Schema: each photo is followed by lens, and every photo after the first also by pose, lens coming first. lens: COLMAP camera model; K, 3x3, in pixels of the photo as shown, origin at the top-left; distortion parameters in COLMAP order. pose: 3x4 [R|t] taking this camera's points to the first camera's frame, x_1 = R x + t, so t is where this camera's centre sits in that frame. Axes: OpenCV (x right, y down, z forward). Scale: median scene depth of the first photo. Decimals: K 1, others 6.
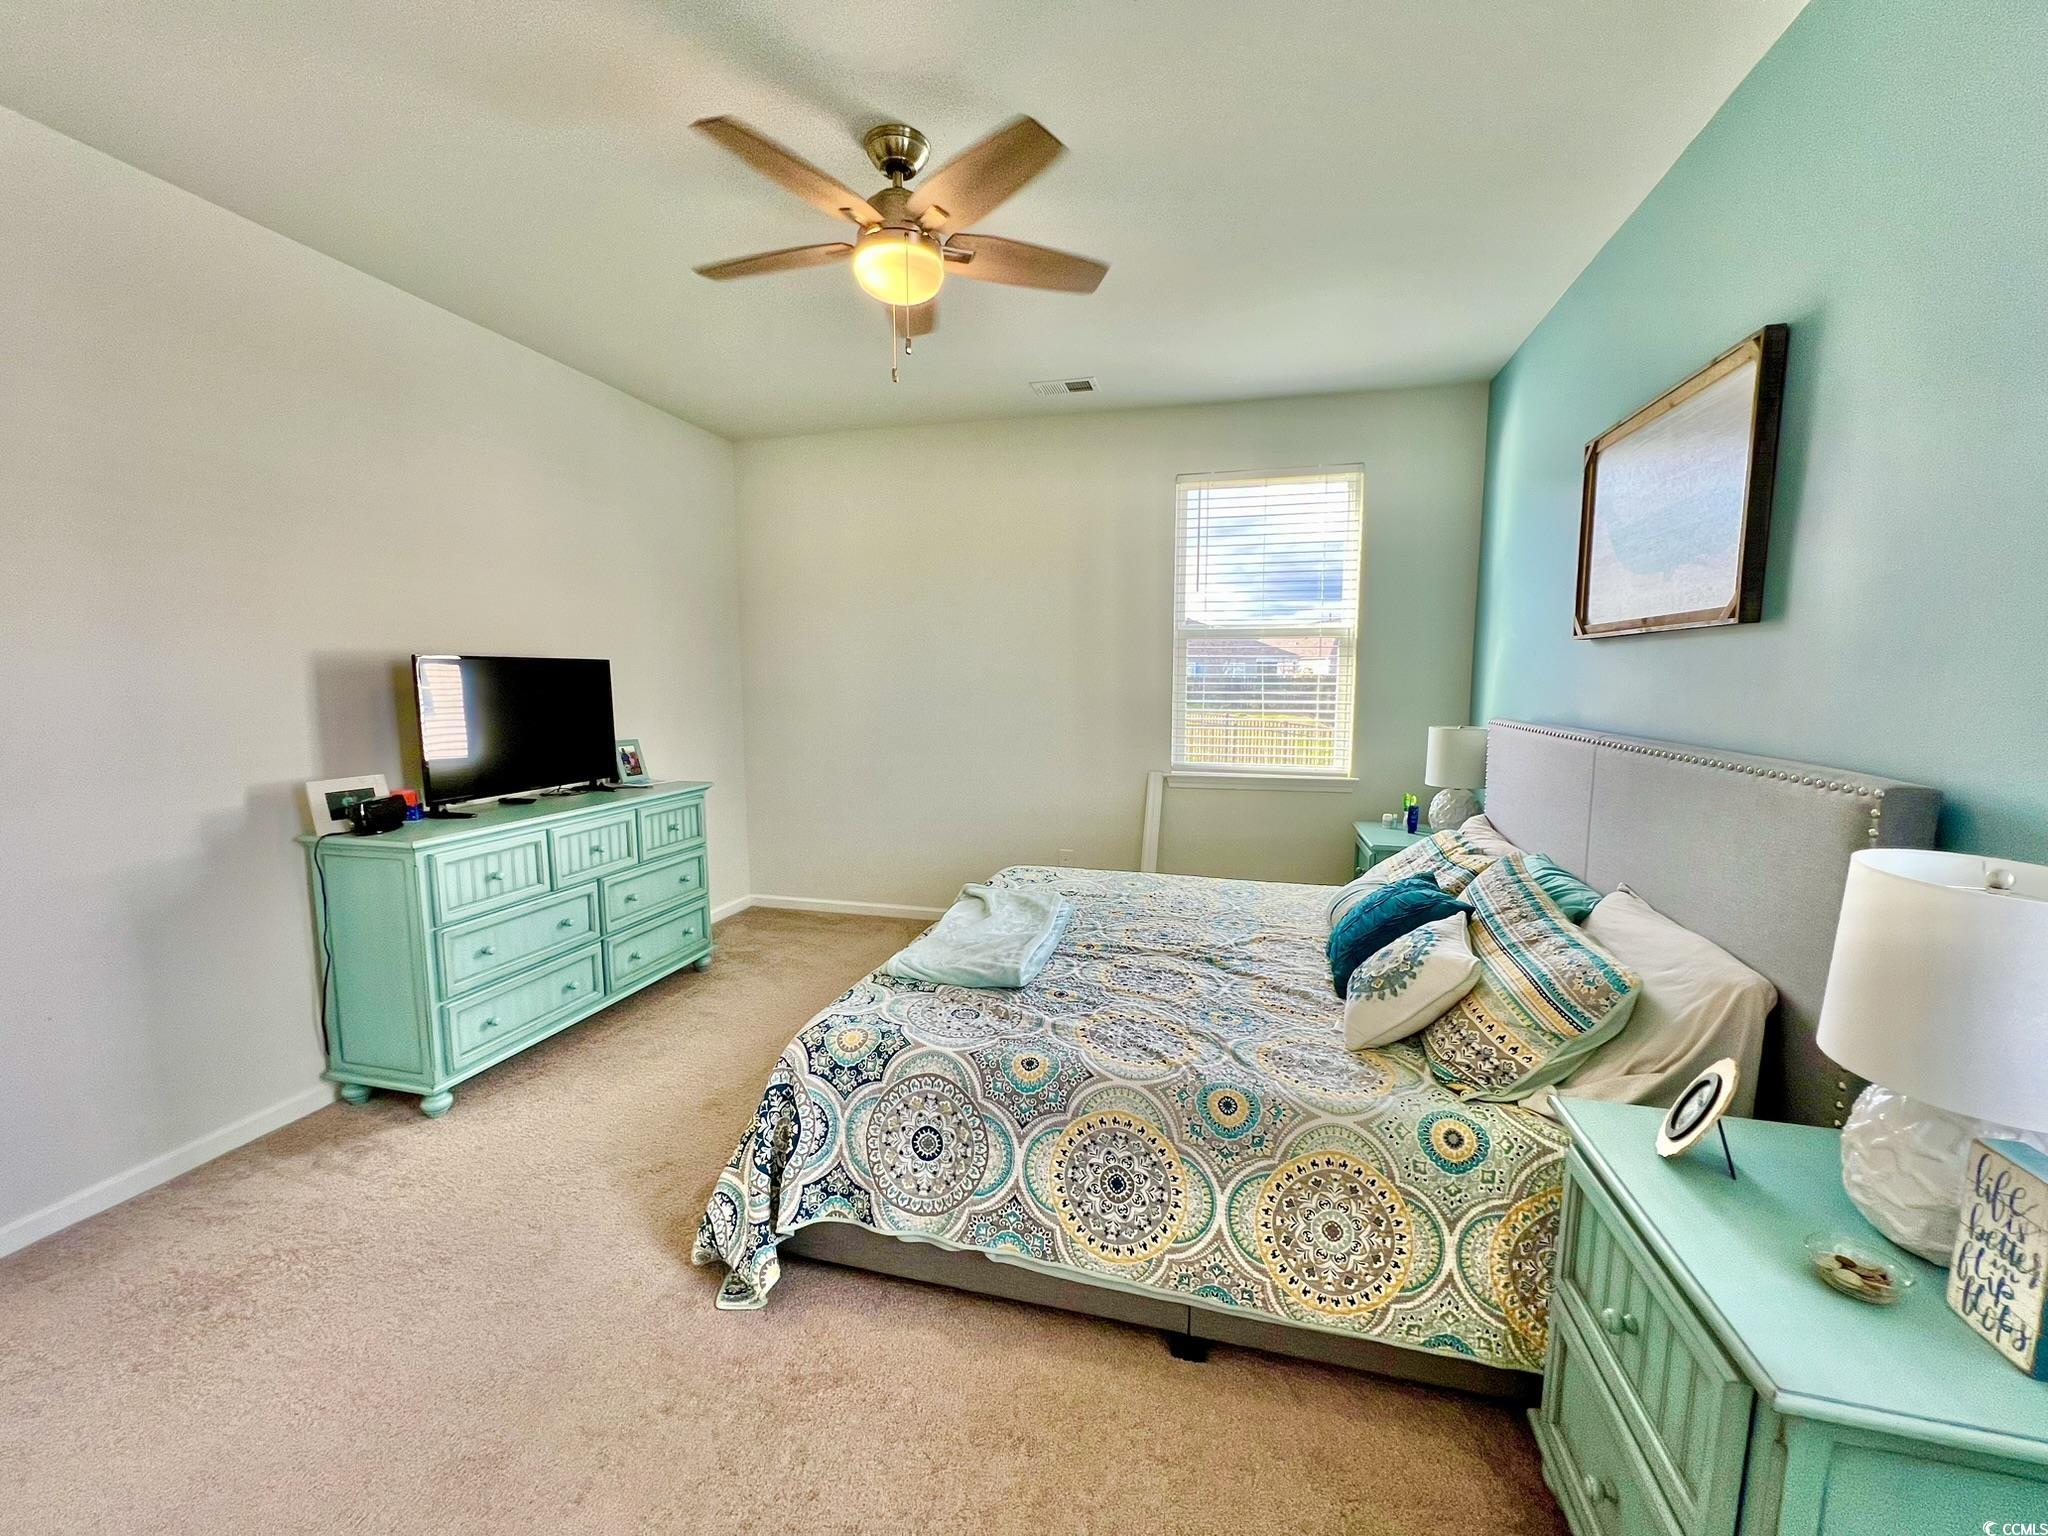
lens RADIAL K [[821.5, 0, 1024.1], [0, 821.5, 769.3], [0, 0, 1]] dist [-0.000725, -0.000289]
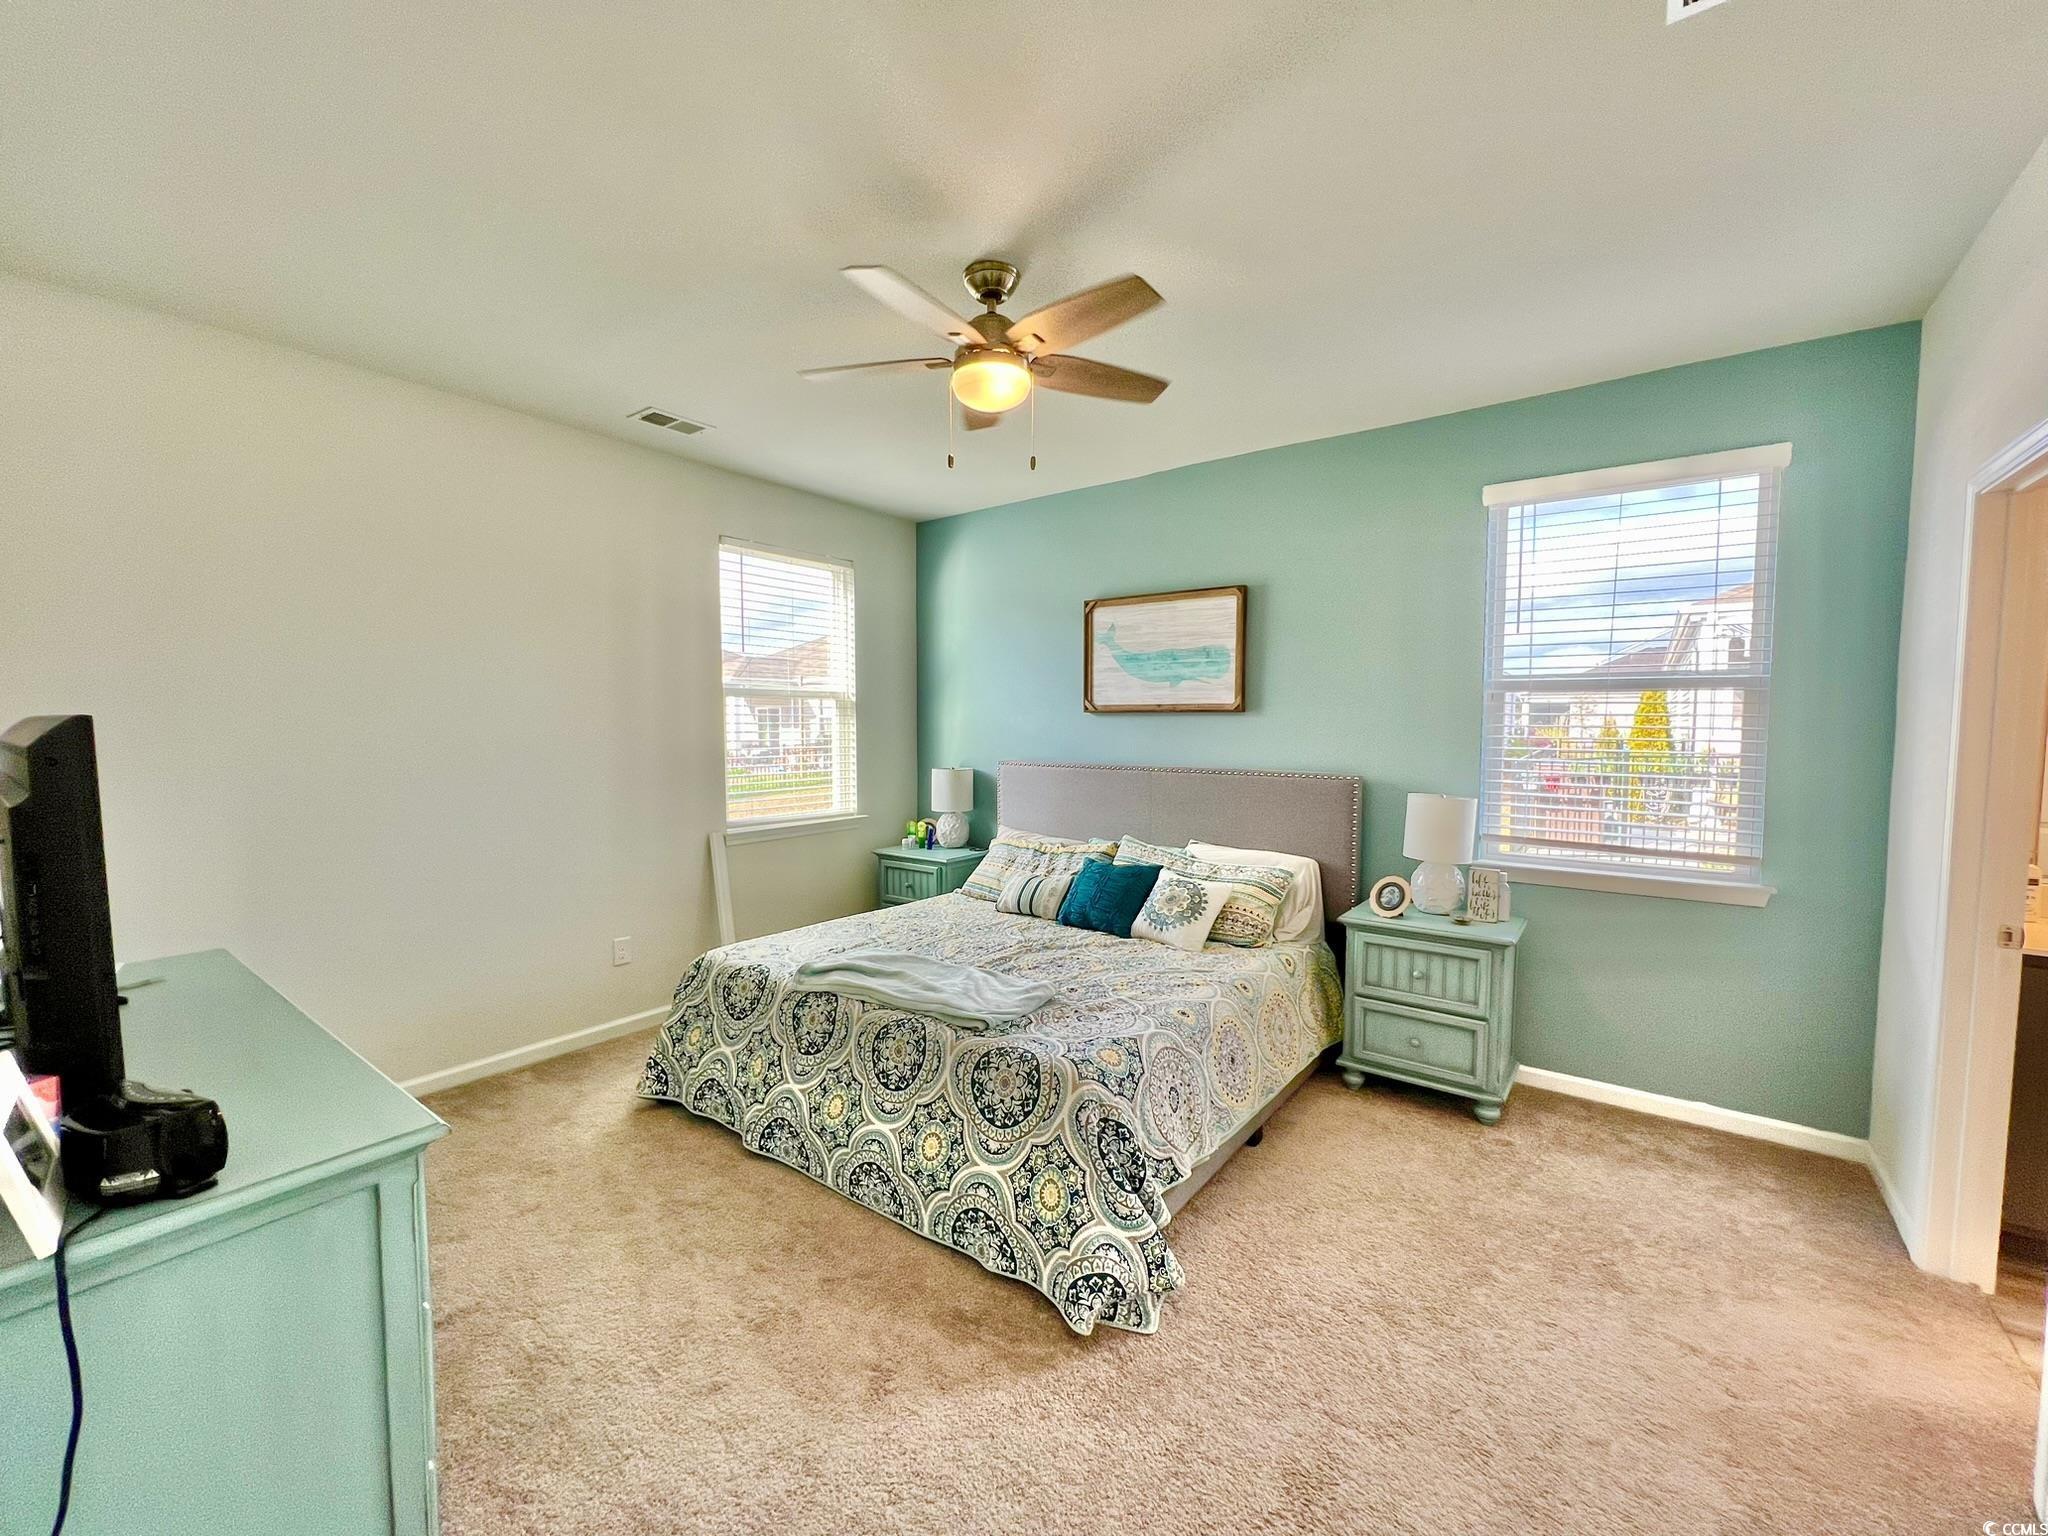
lens RADIAL K [[821.5, 0, 1024.4], [0, 821.5, 771.4], [0, 0, 1]] dist [-0.000725, -0.000289]
pose [[0.387047, -0.058398, 0.920209, -1.040459], [0.104224, 0.994367, 0.019267, -0.087144], [-0.916151, 0.088451, 0.390953, 0.494855]]
